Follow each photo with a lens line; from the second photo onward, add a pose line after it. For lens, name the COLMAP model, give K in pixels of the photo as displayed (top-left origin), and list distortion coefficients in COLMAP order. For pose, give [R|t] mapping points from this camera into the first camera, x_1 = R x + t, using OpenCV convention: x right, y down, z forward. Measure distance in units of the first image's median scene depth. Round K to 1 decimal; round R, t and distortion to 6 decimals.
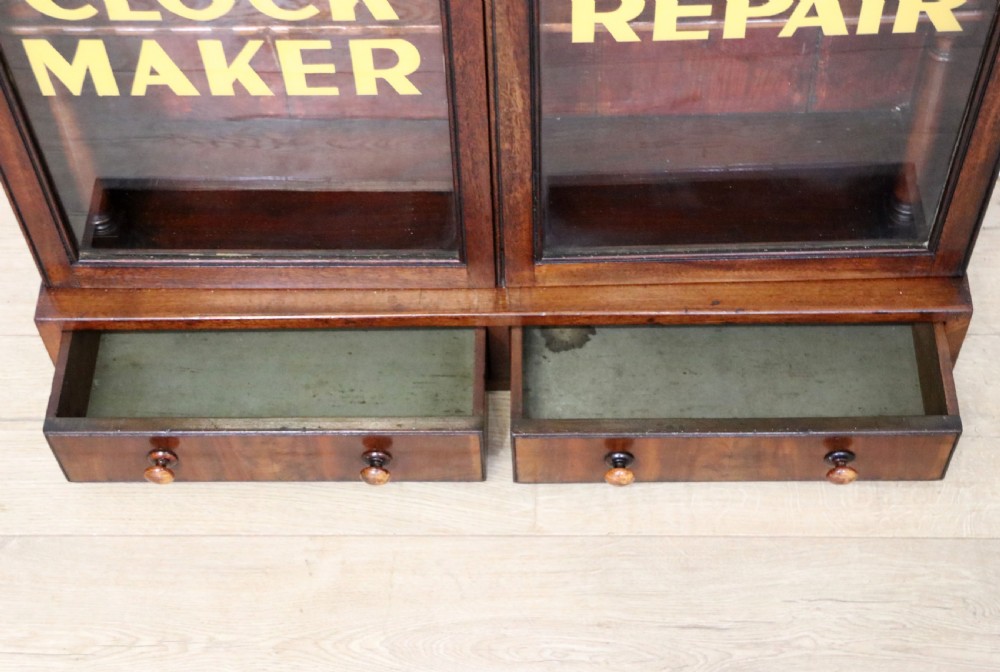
lens RADIAL K [[1660.9, 0, 503.0], [0, 1660.9, 347.4], [0, 0, 1]] dist [0.109341, 0.000000]
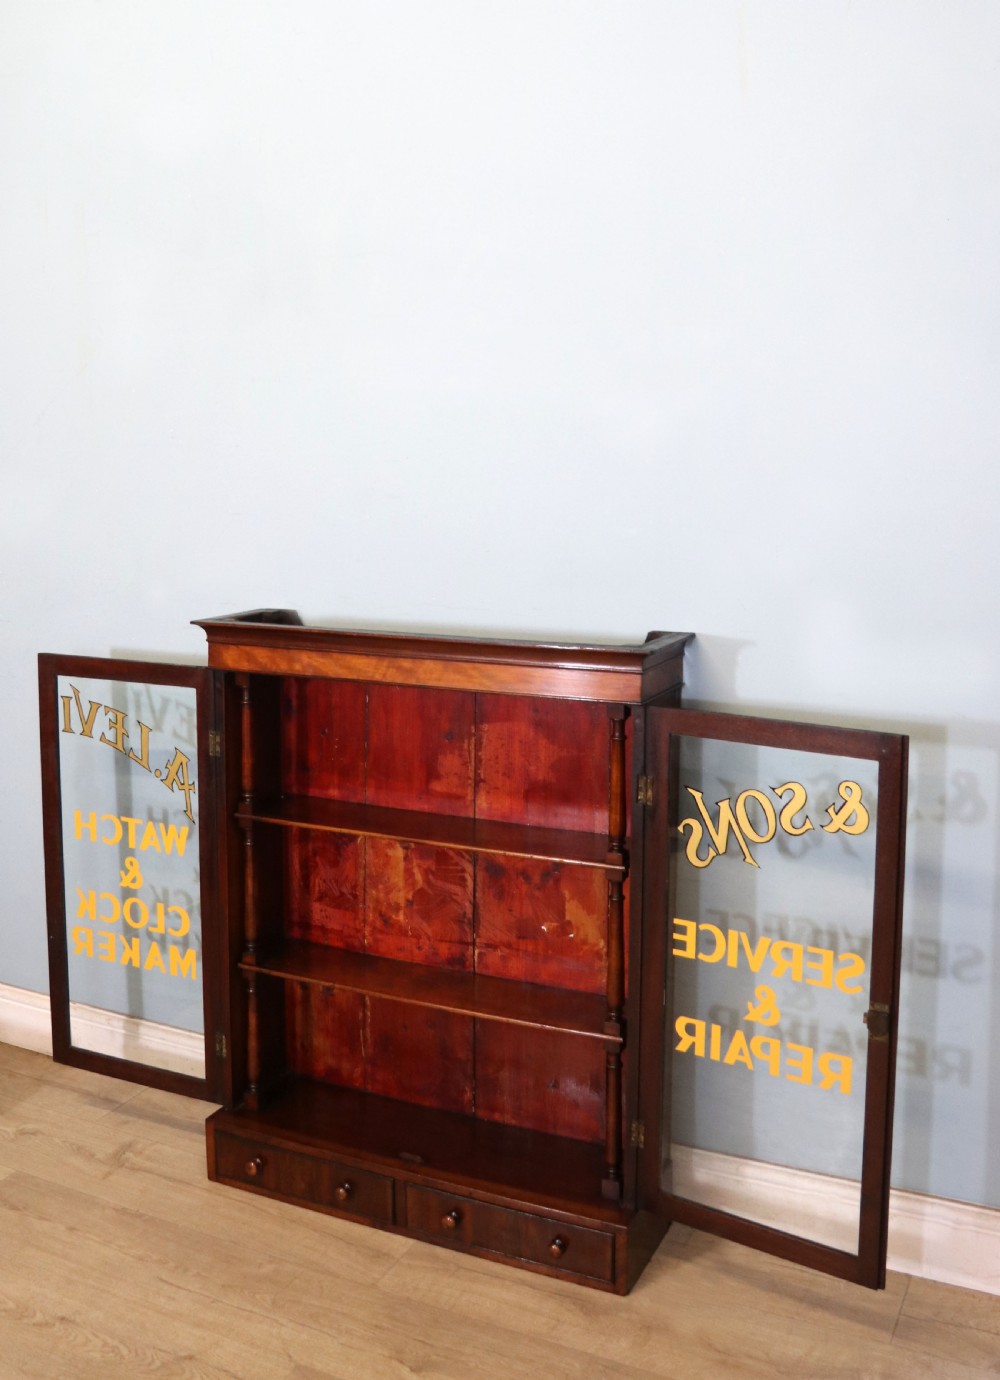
lens RADIAL K [[1358.4, 0, 440.5], [0, 1358.4, 588.3], [0, 0, 1]] dist [-0.113153, 0.000000]
pose [[0.893979, 0.065383, -0.443313, 0.699317], [-0.379445, 0.636718, -0.671276, 0.584070], [0.238375, 0.768320, 0.594022, -0.445545]]
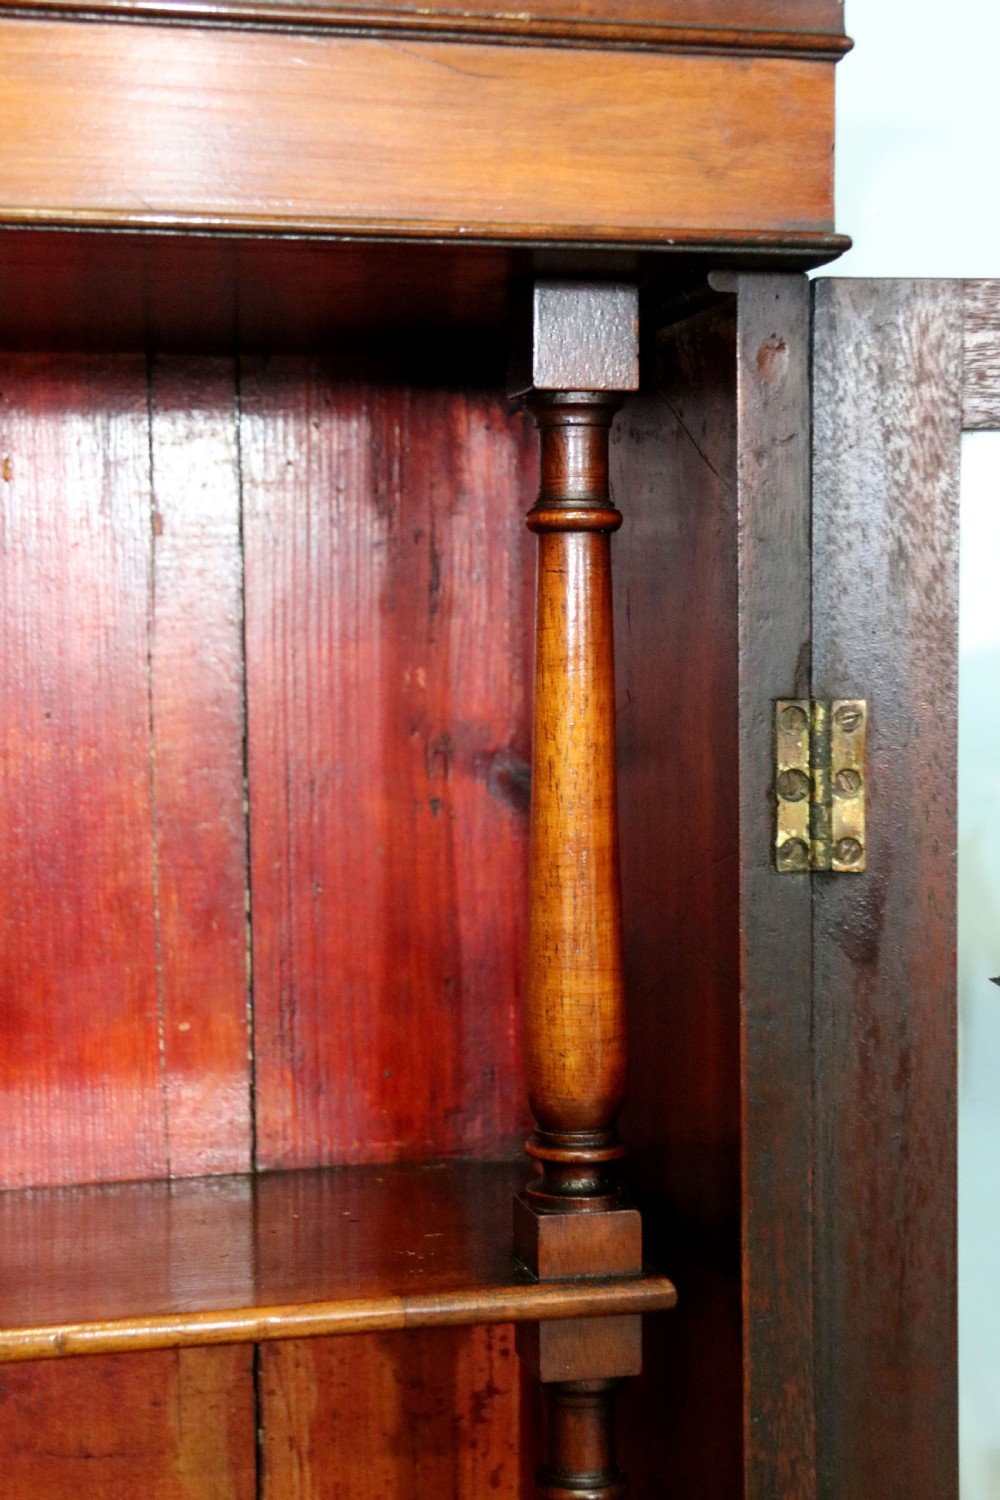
lens RADIAL K [[2459.3, 0, 486.9], [0, 2459.3, 758.4], [0, 0, 1]] dist [0.091609, 0.000000]
pose [[0.968964, 0.008135, 0.247068, 0.099536], [0.192236, 0.603567, -0.773791, -0.001056], [-0.155417, 0.797271, 0.583271, 0.375976]]
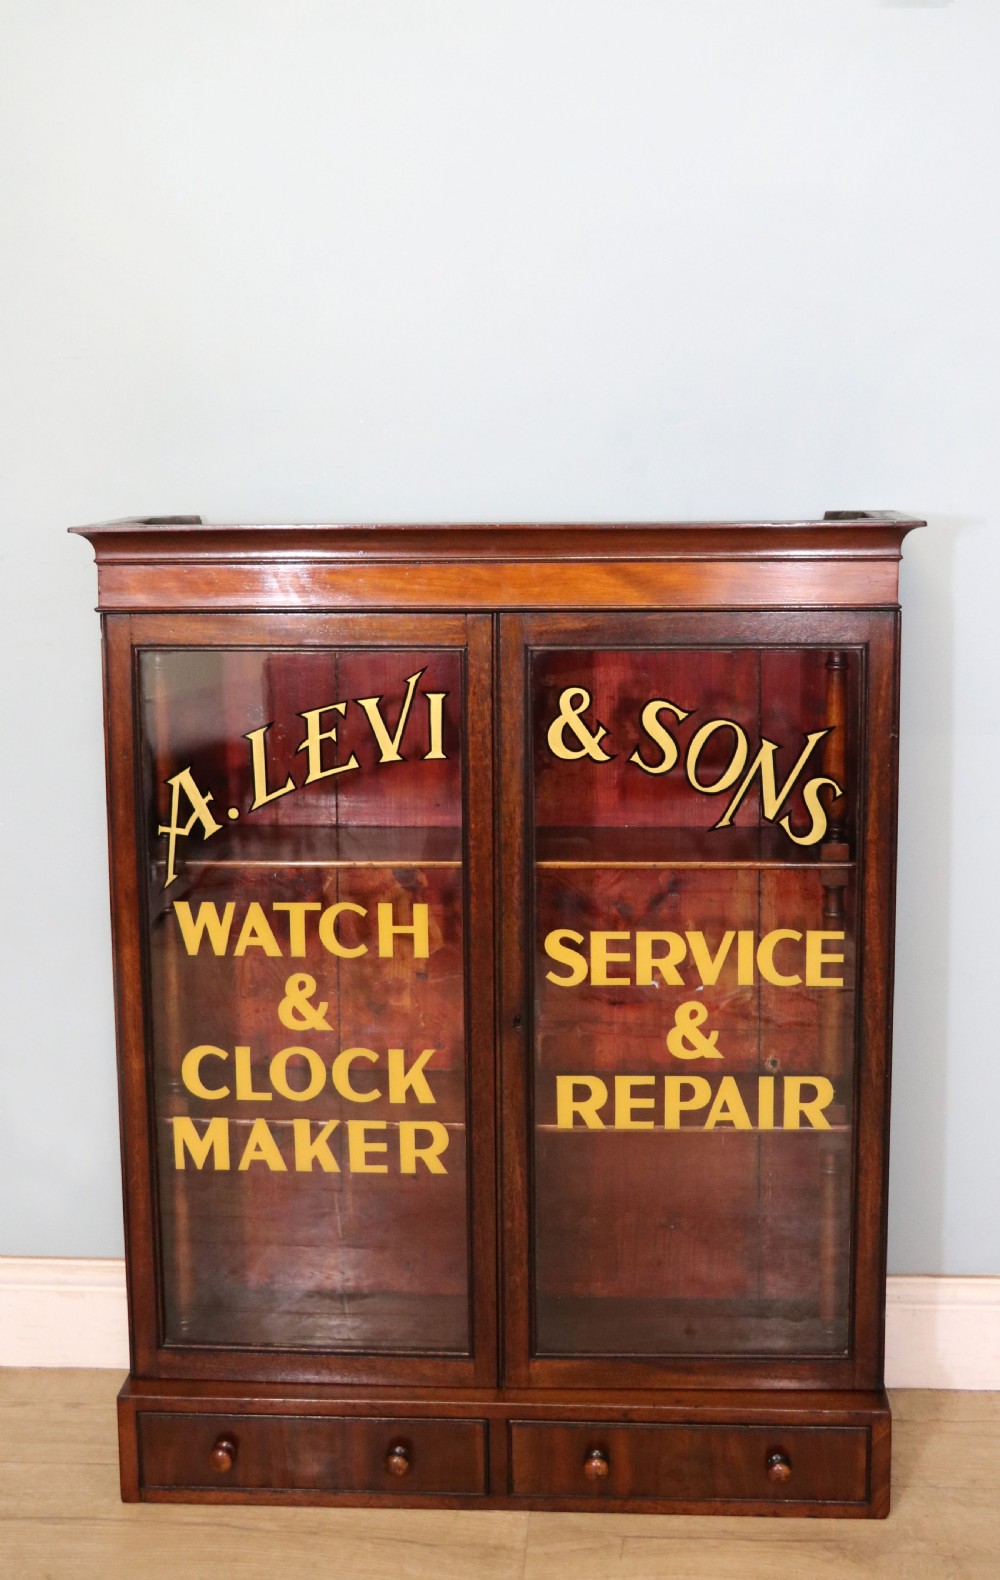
lens RADIAL K [[1719.5, 0, 542.2], [0, 1719.5, 702.8], [0, 0, 1]] dist [-0.020115, 0.000000]
pose [[0.998839, 0.024294, -0.041611, 0.069683], [-0.046938, 0.685684, -0.726385, 0.540889], [0.010885, 0.727494, 0.686027, -0.220512]]
